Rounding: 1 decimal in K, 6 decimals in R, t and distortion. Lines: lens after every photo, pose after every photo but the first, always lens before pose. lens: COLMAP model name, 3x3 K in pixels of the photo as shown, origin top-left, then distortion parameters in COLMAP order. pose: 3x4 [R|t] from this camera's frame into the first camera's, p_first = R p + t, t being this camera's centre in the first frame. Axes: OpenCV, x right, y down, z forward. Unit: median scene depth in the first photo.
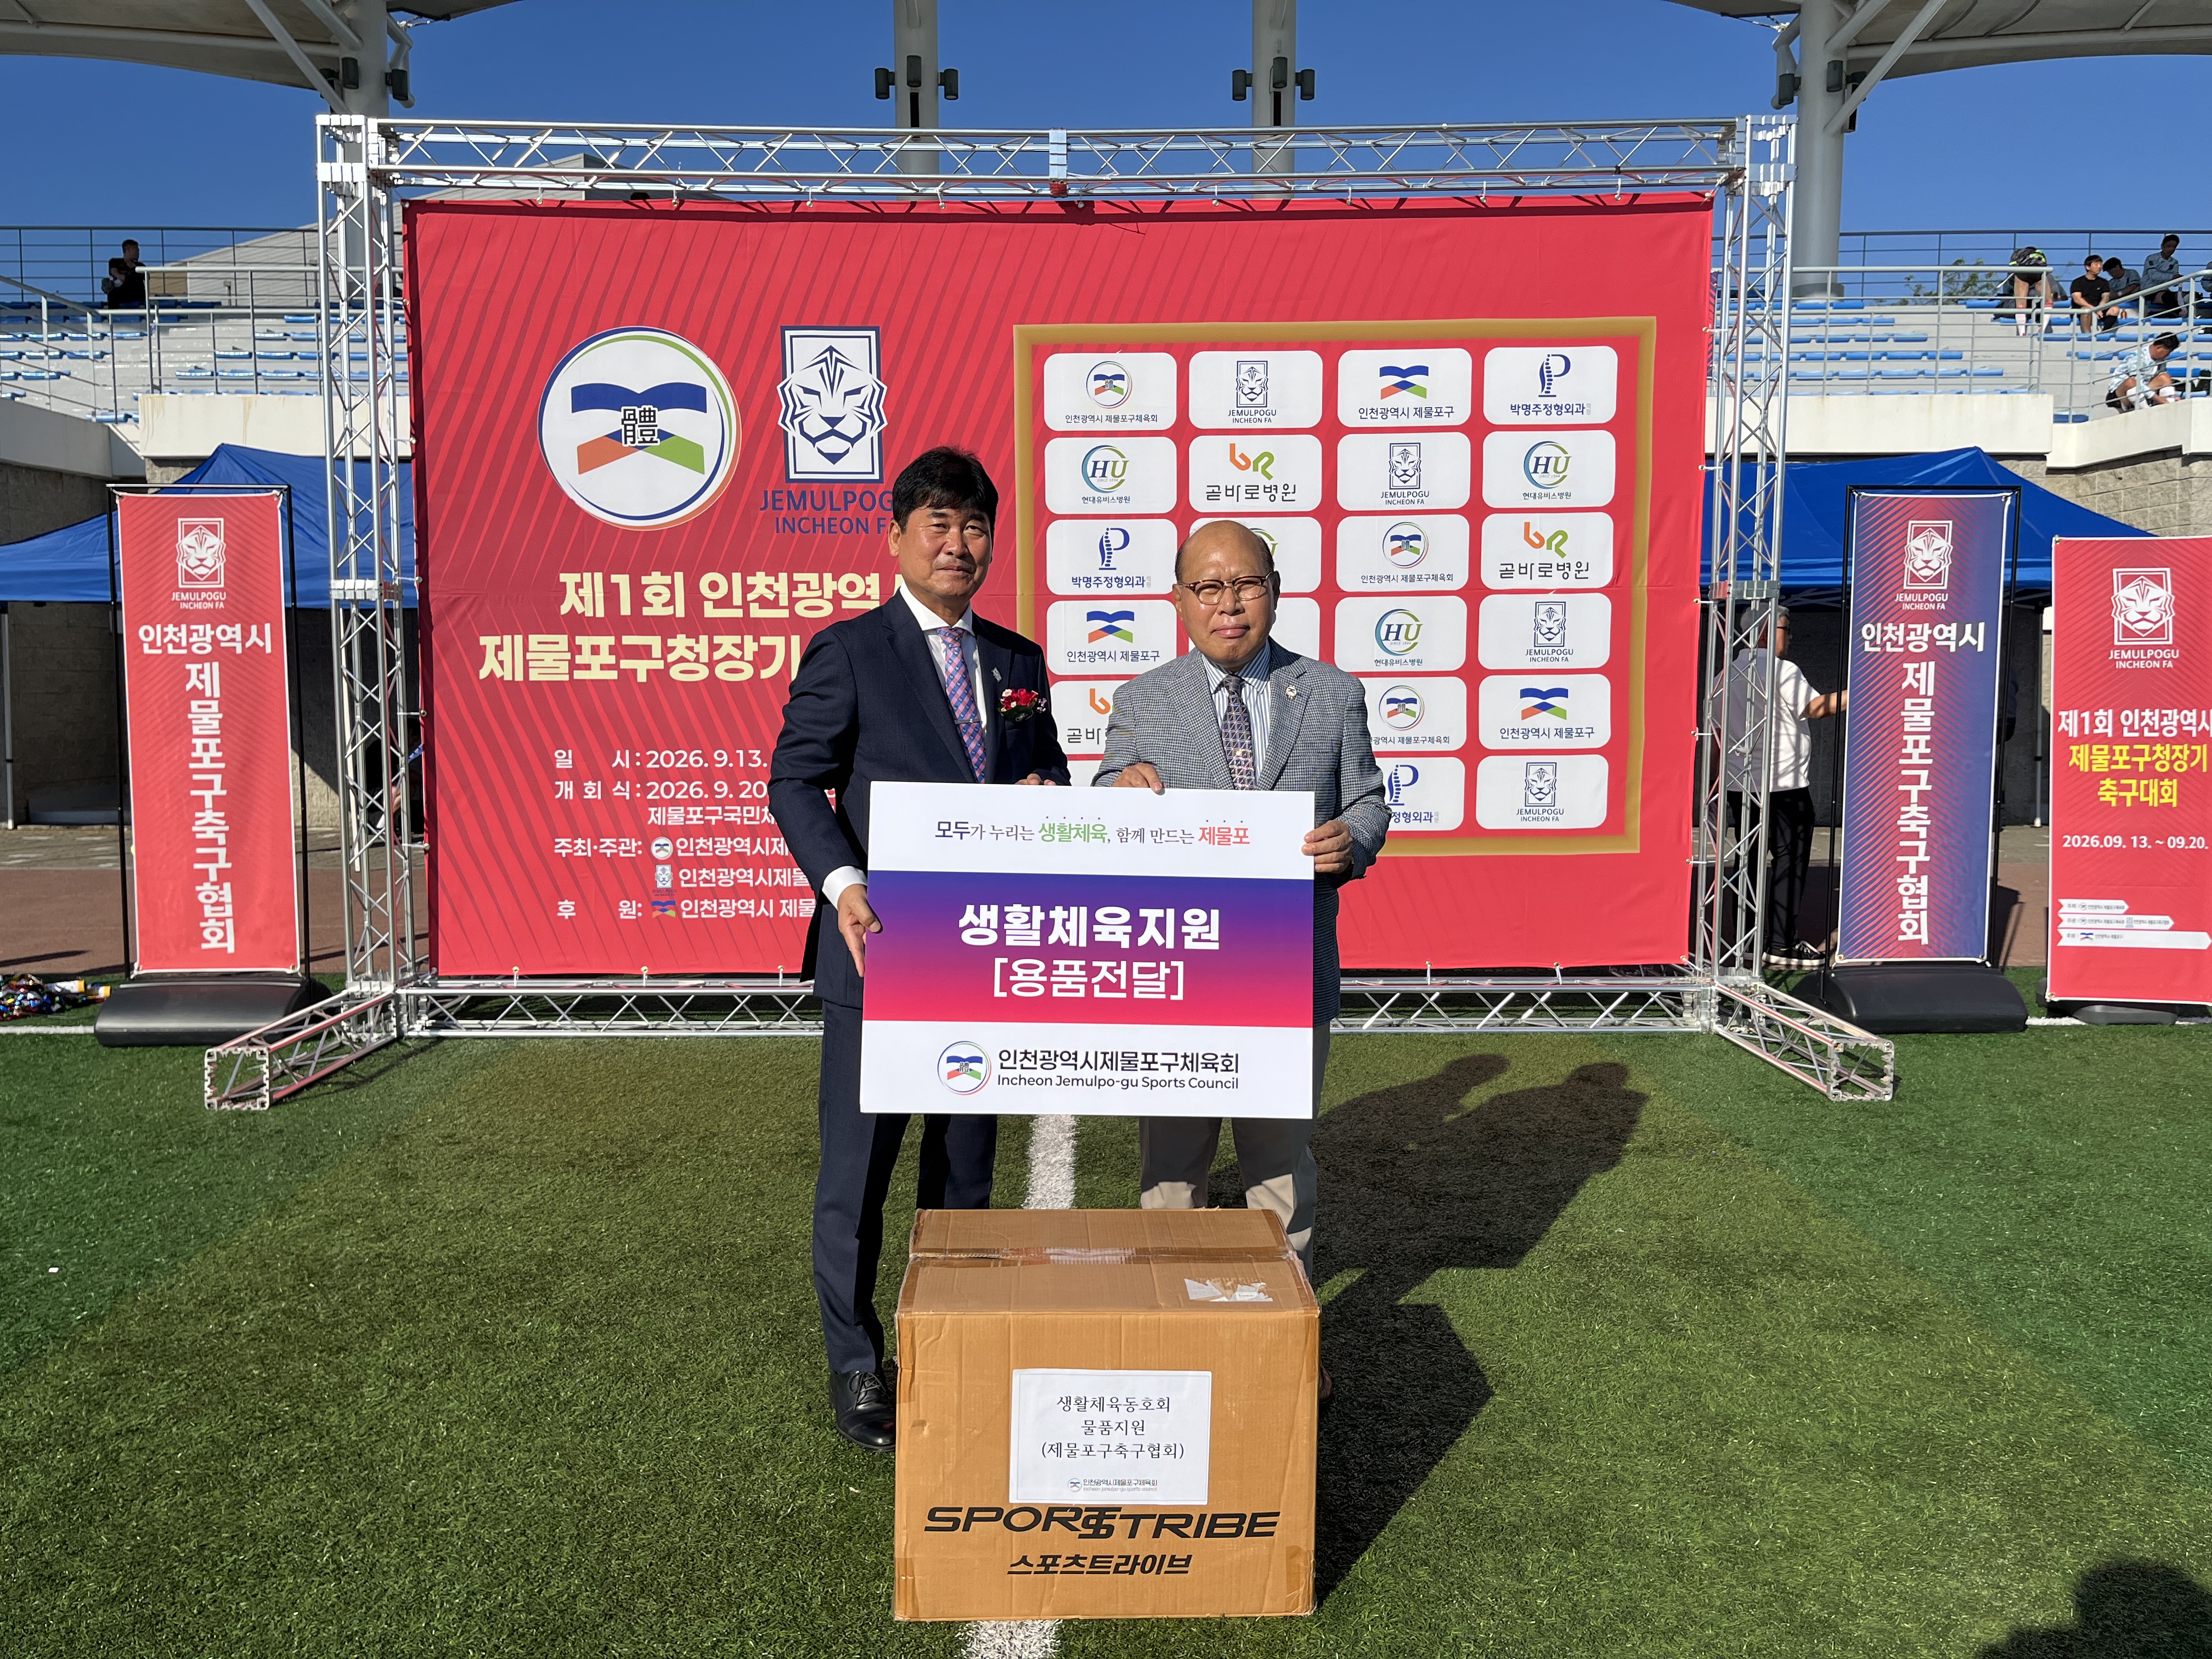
lens RADIAL K [[1263.2, 0, 1096.2], [0, 1263.2, 795.4], [0, 0, 1]] dist [0.030875, -0.000061]
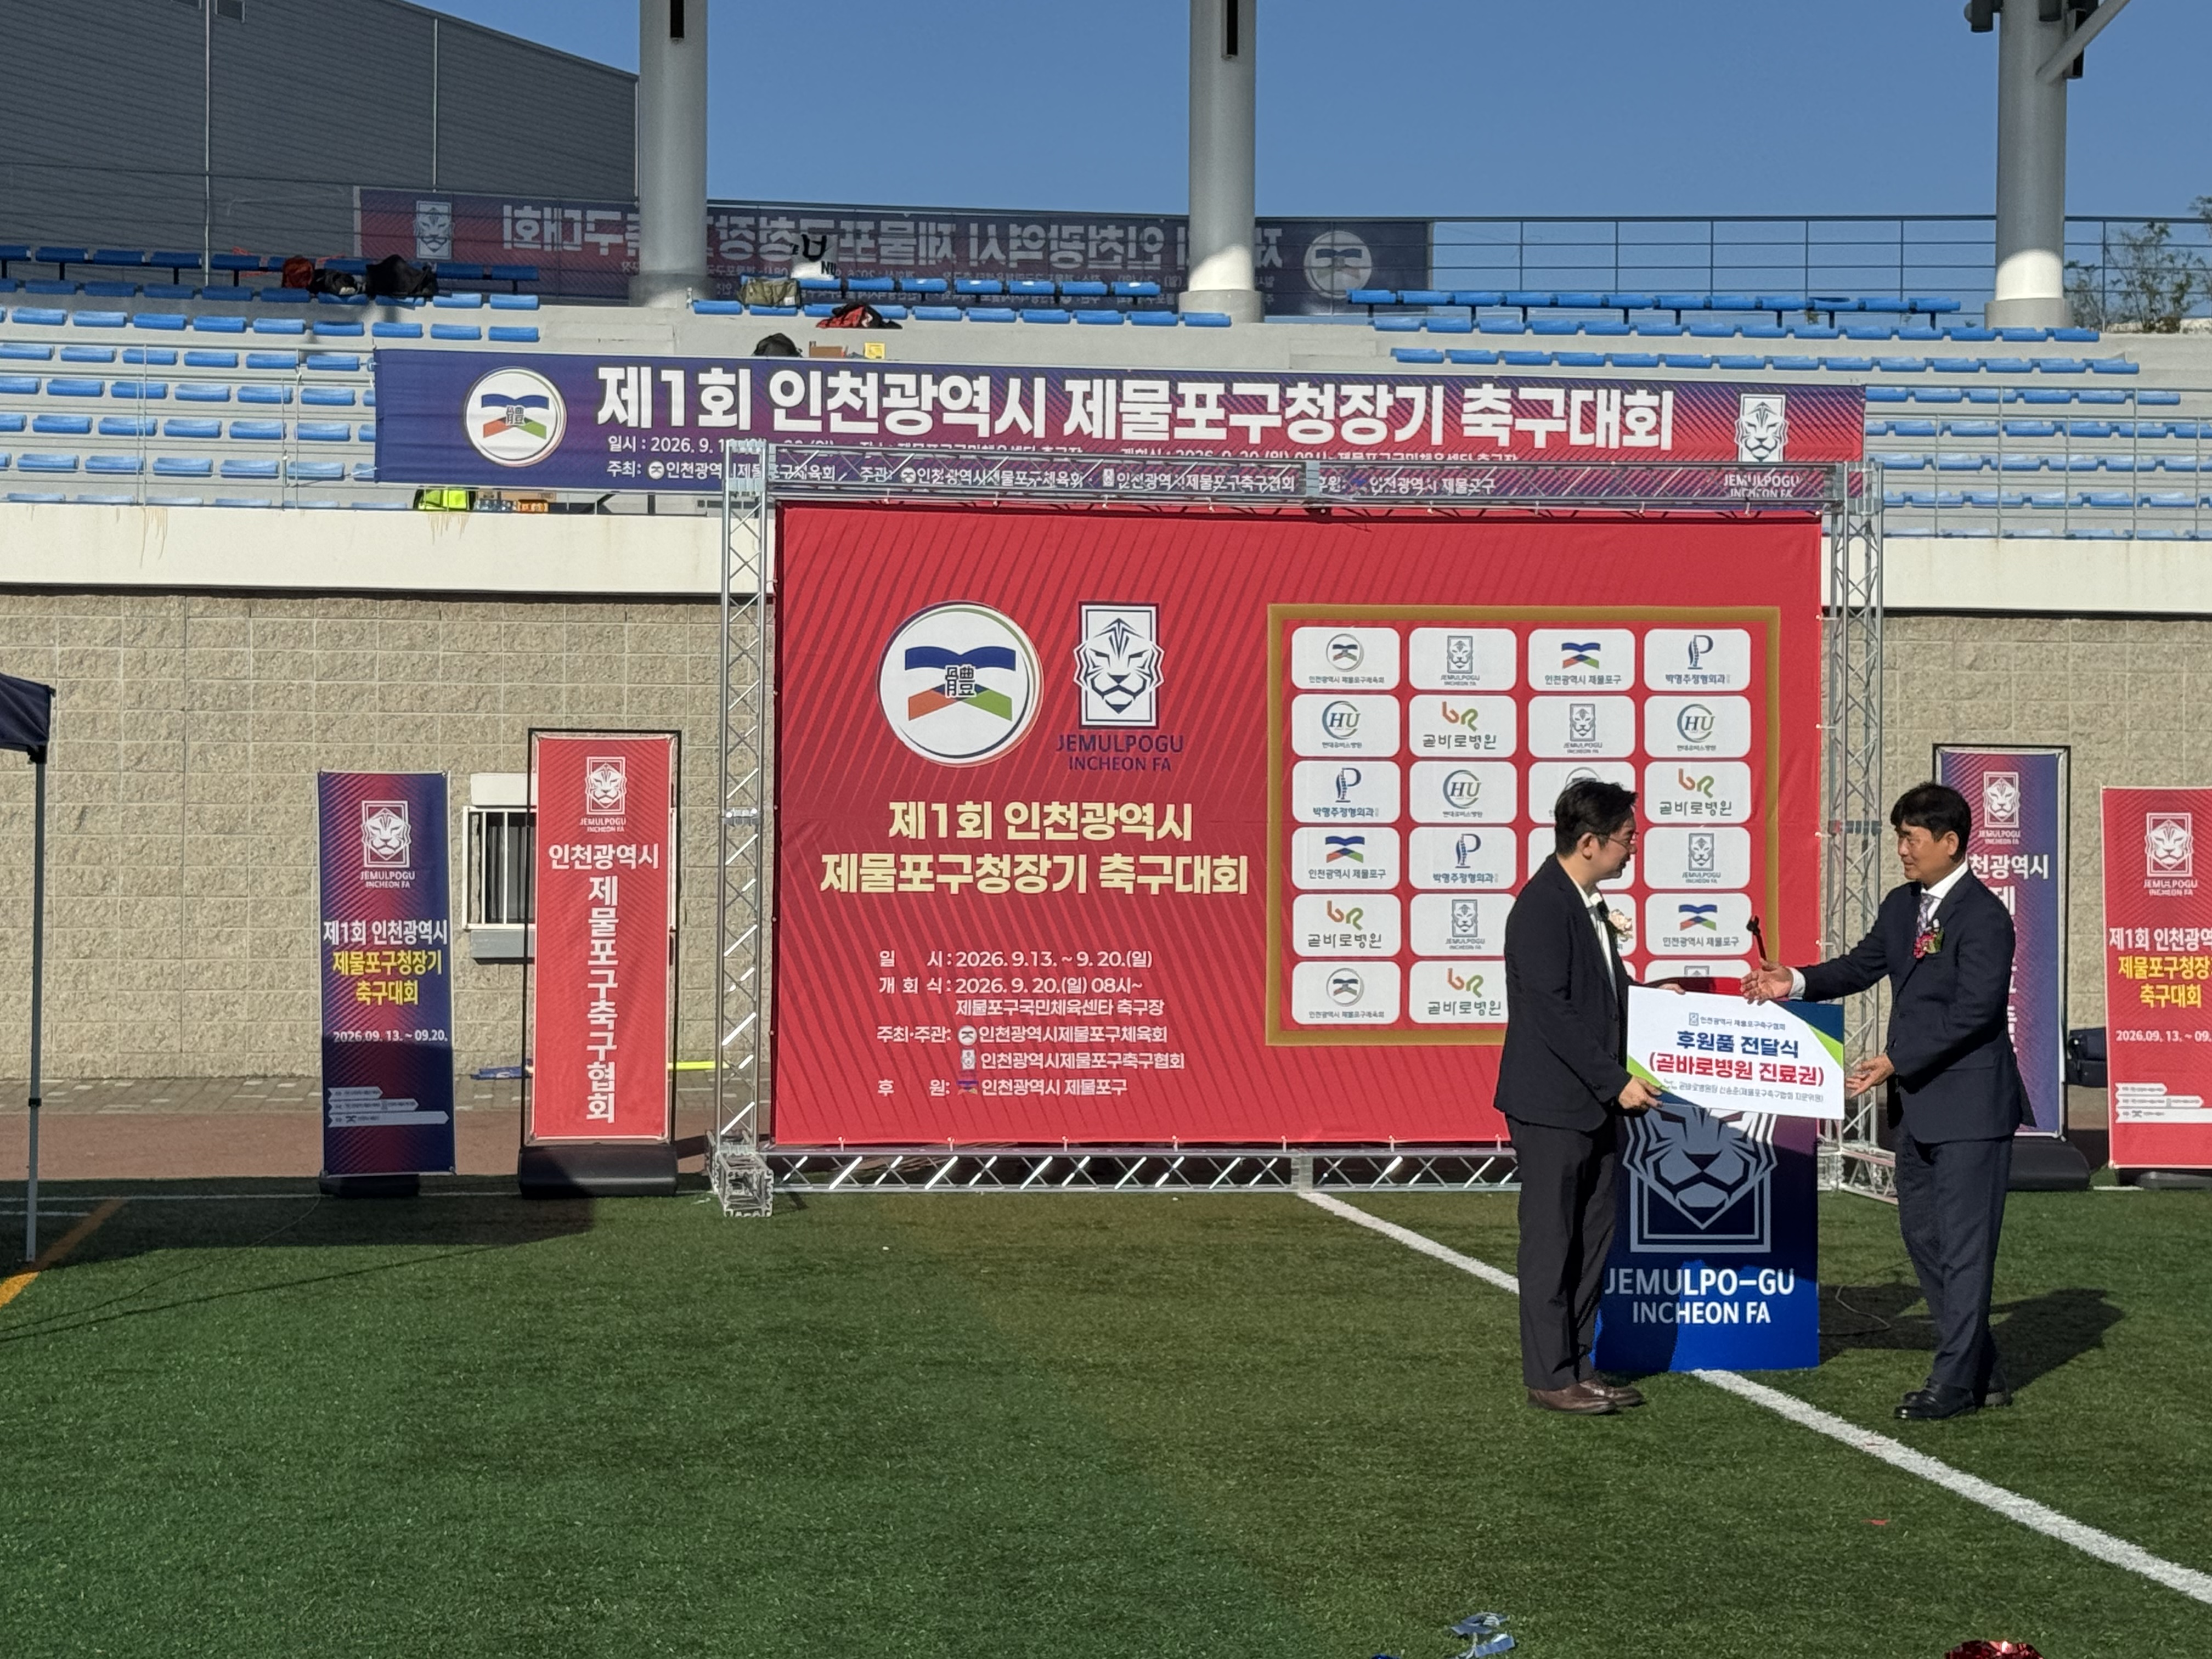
lens RADIAL K [[4031.9, 0, 1064.2], [0, 4031.9, 768.4], [0, 0, 1]] dist [0.109733, 0.297586]
pose [[0.991117, 0.011655, 0.132478, -0.763161], [0.001327, 0.995236, -0.097487, 0.162314], [-0.132983, 0.096797, 0.986380, -2.754373]]
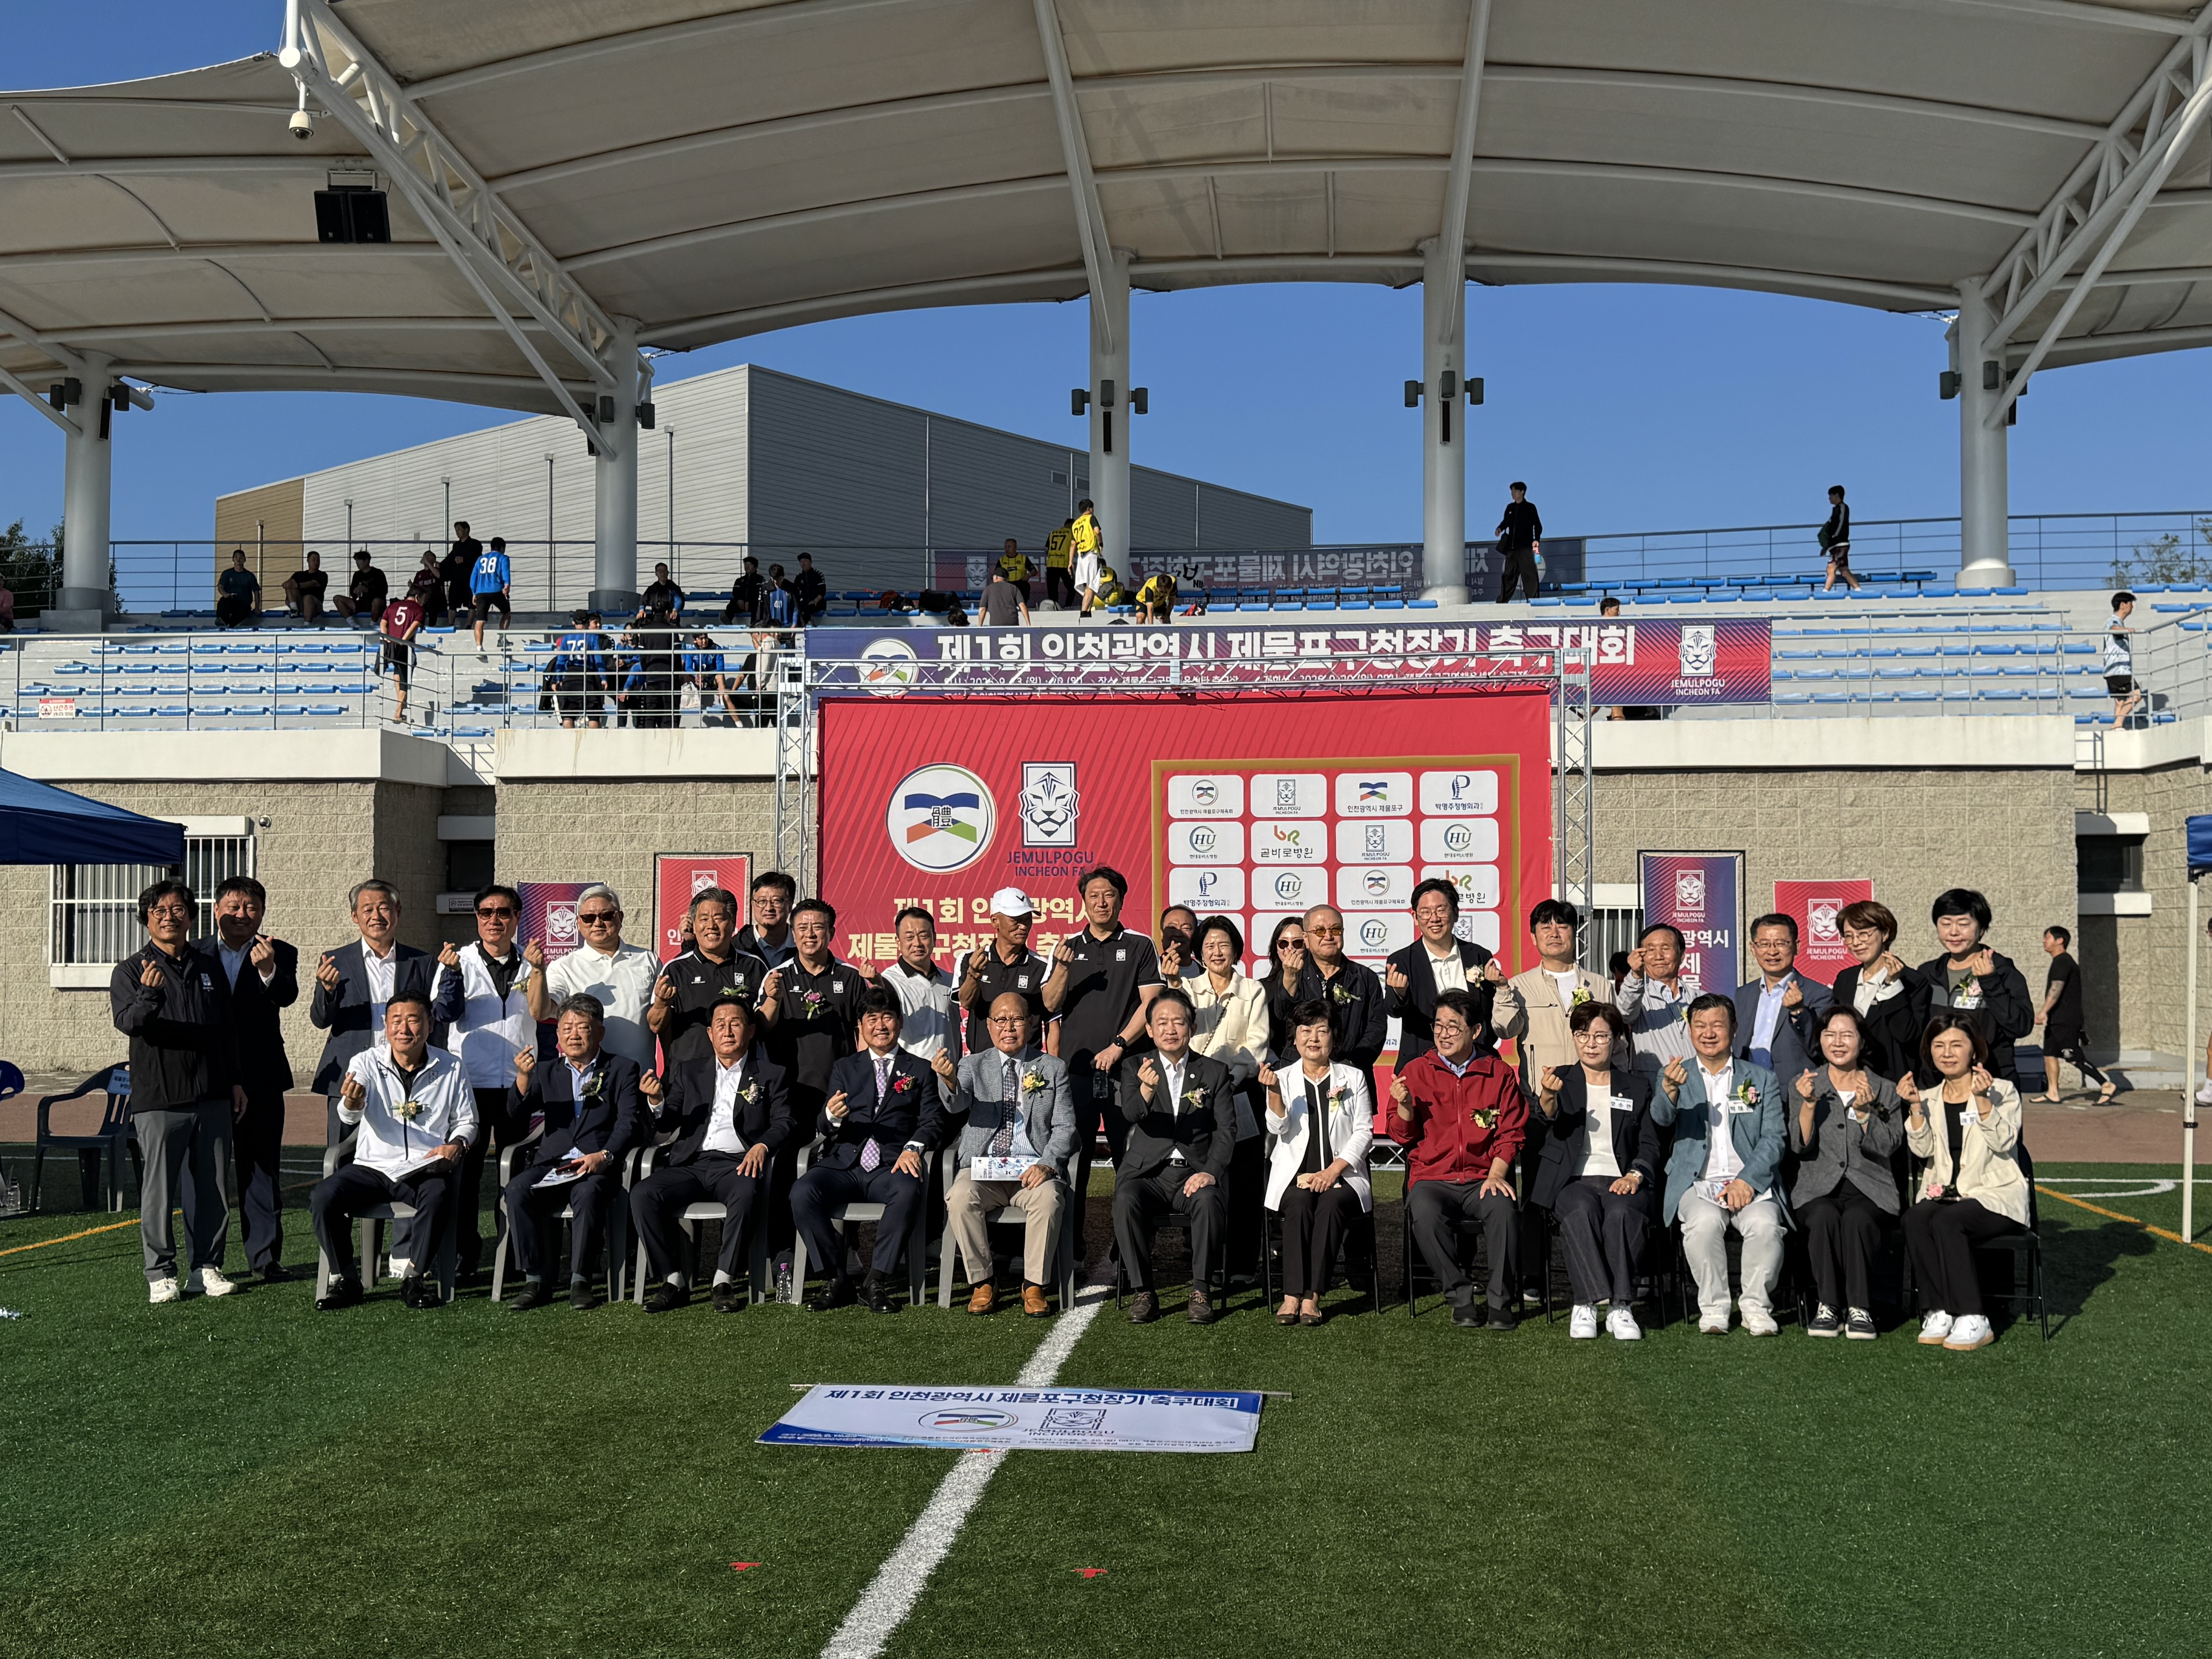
lens RADIAL K [[2164.1, 0, 1111.5], [0, 2164.1, 837.9], [0, 0, 1]] dist [0.195642, -0.413603]
pose [[0.995010, -0.001156, -0.099769, 0.179805], [-0.010962, 0.992613, -0.120831, 0.102761], [0.099172, 0.121322, 0.987647, -1.964936]]
